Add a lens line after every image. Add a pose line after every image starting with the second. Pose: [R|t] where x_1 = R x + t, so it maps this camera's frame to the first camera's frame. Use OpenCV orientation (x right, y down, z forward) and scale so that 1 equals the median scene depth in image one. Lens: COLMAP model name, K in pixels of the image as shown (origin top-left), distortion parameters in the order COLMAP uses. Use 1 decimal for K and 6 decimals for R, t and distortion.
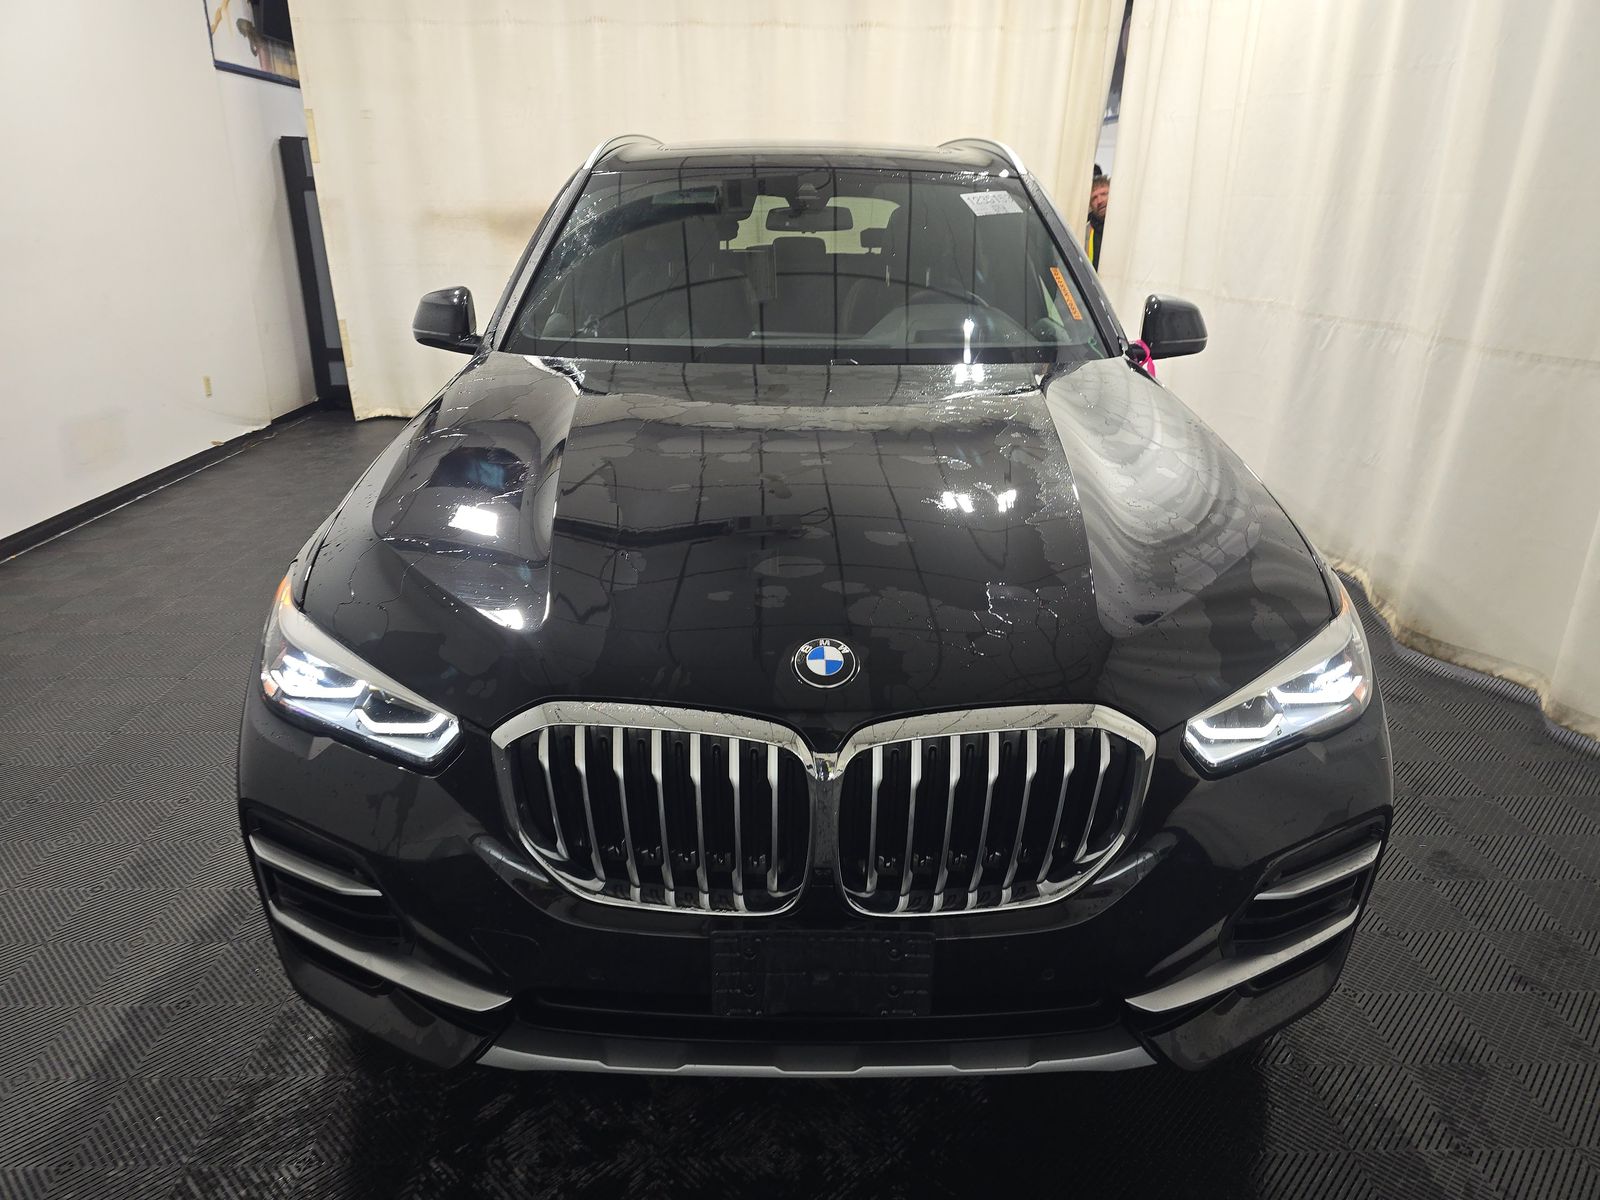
lens RADIAL K [[1098.9, 0, 800.0], [0, 1098.9, 600.0], [0, 0, 1]] dist [-0.010322, 0.002190]
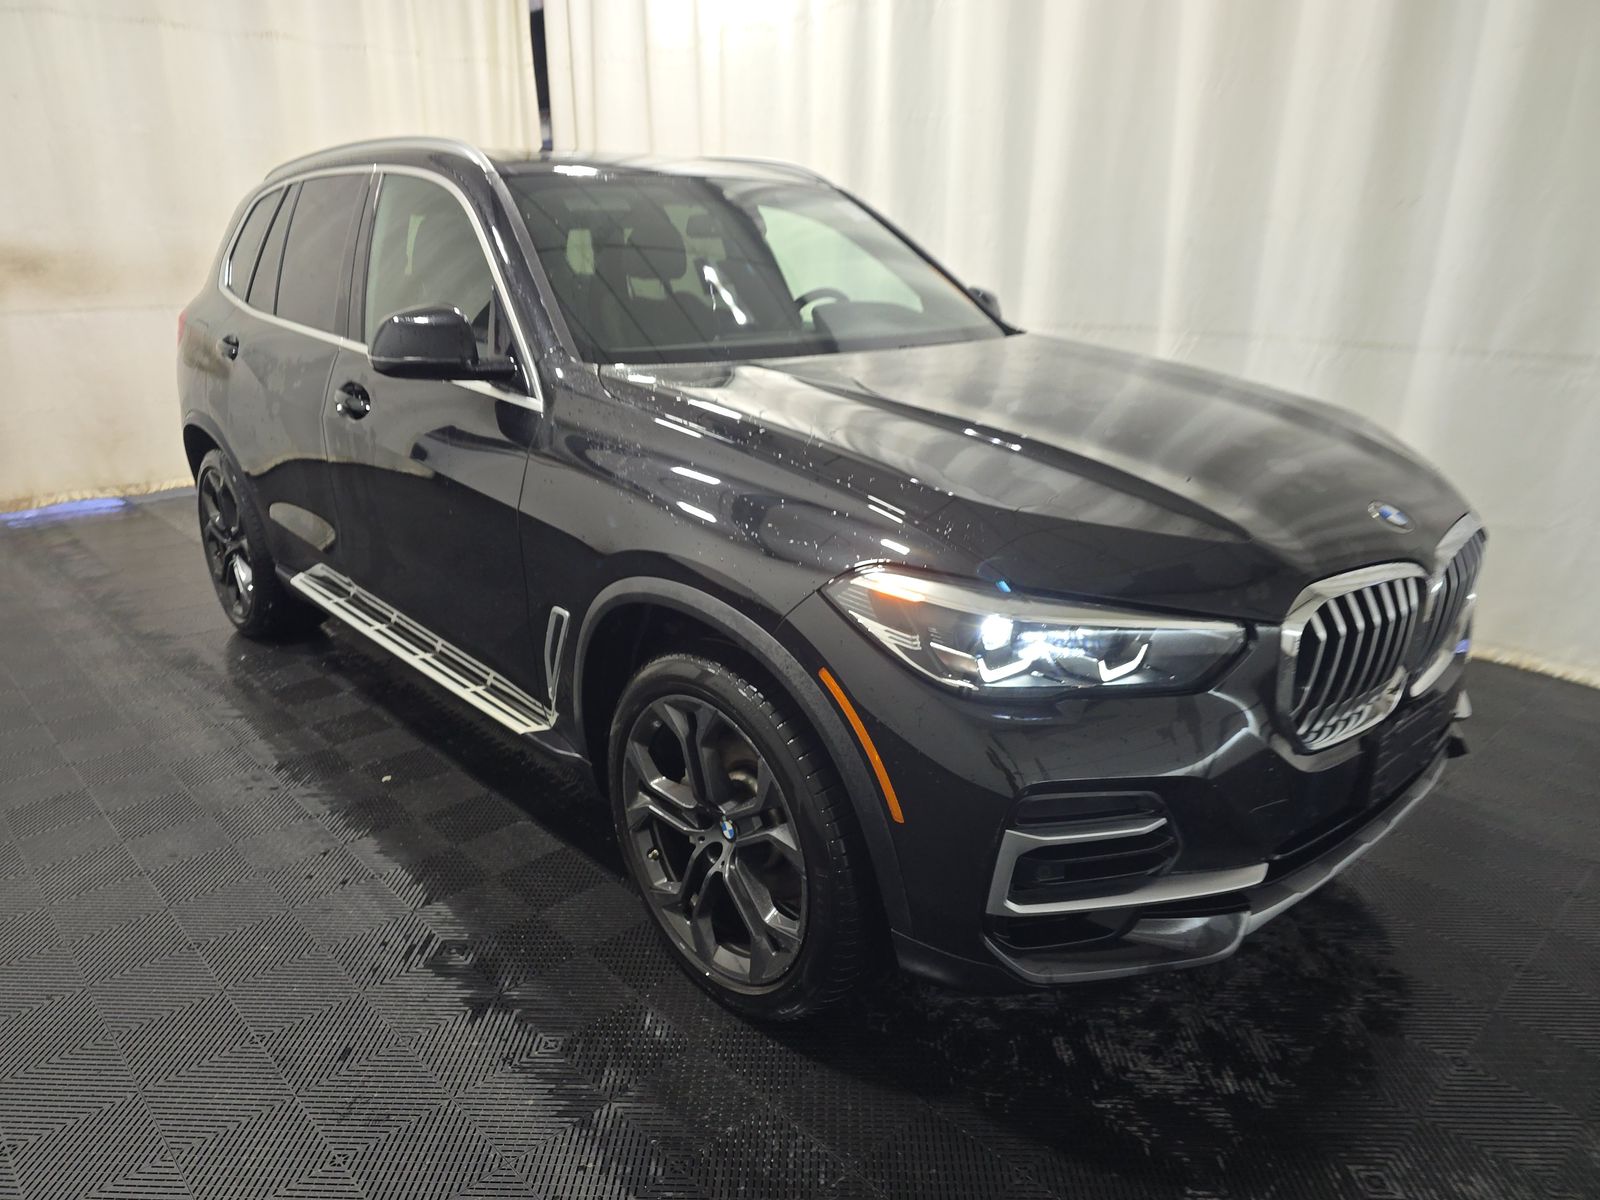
lens RADIAL K [[1098.9, 0, 800.0], [0, 1098.9, 600.0], [0, 0, 1]] dist [-0.010322, 0.002190]
pose [[0.745920, -0.209584, 0.632200, -0.282097], [0.231672, 0.971572, 0.048745, -0.016153], [-0.624444, 0.110103, 0.773270, 0.083832]]
